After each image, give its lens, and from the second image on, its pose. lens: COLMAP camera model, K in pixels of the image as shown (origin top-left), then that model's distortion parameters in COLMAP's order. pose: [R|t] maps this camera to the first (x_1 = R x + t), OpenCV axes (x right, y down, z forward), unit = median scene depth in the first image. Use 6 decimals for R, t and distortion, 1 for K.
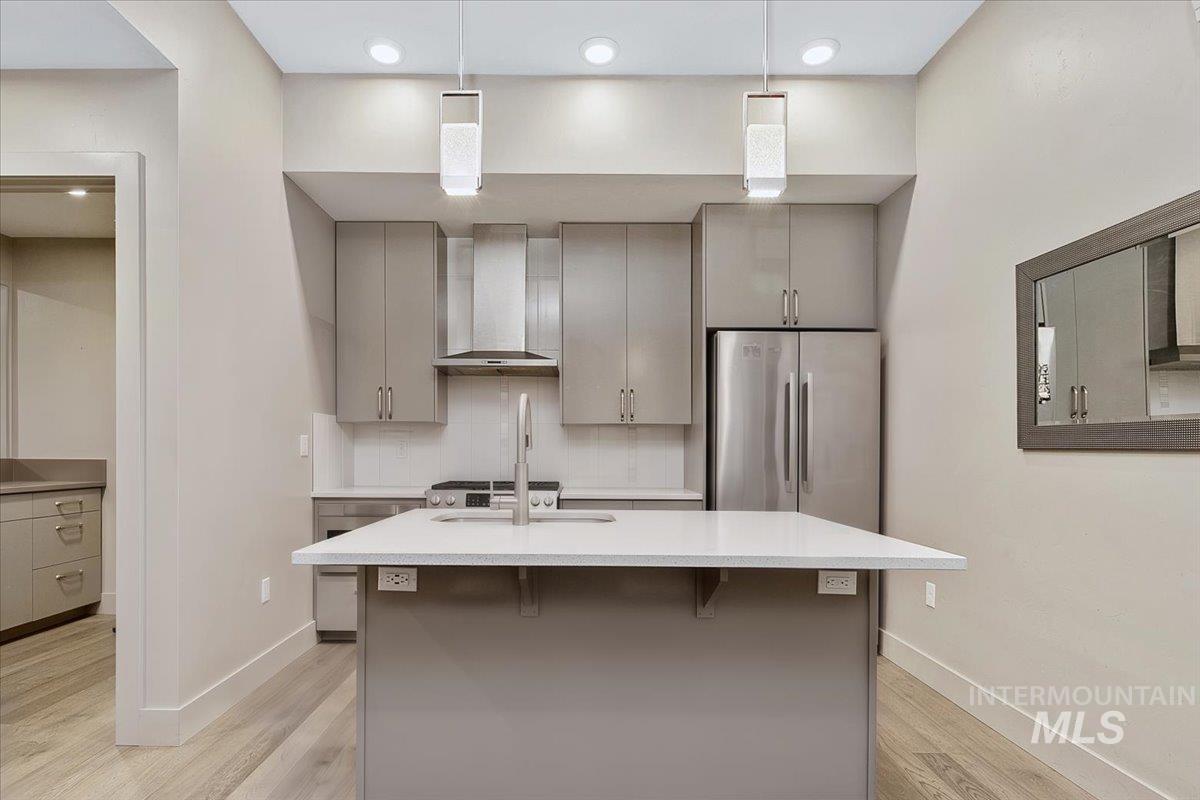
lens RADIAL K [[622.3, 0, 572.0], [0, 622.3, 452.8], [0, 0, 1]] dist [-0.002262, -0.000168]
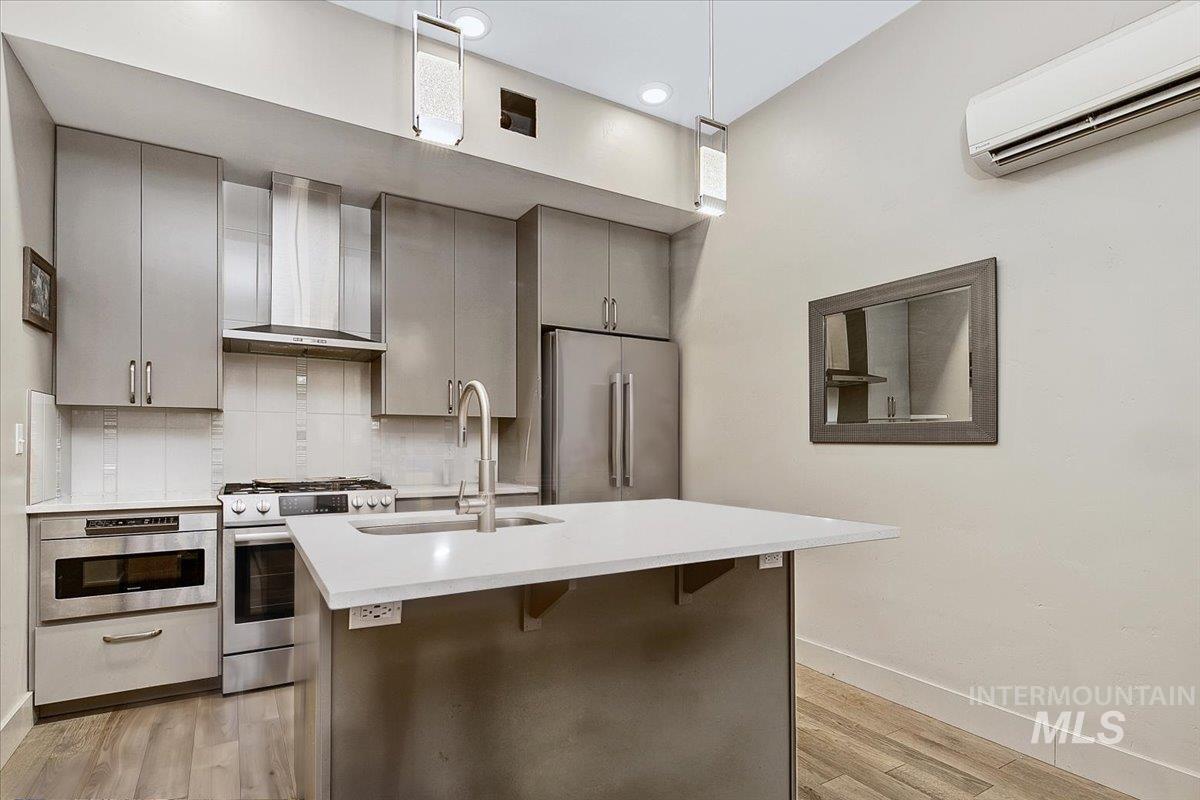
lens RADIAL K [[603.2, 0, 592.0], [0, 603.2, 435.4], [0, 0, 1]] dist [0.000469, -0.000468]
pose [[0.856567, 0.003503, 0.516024, -0.226093], [0.003767, 0.999908, -0.013041, -0.004415], [-0.516022, 0.013115, 0.856475, 0.103220]]
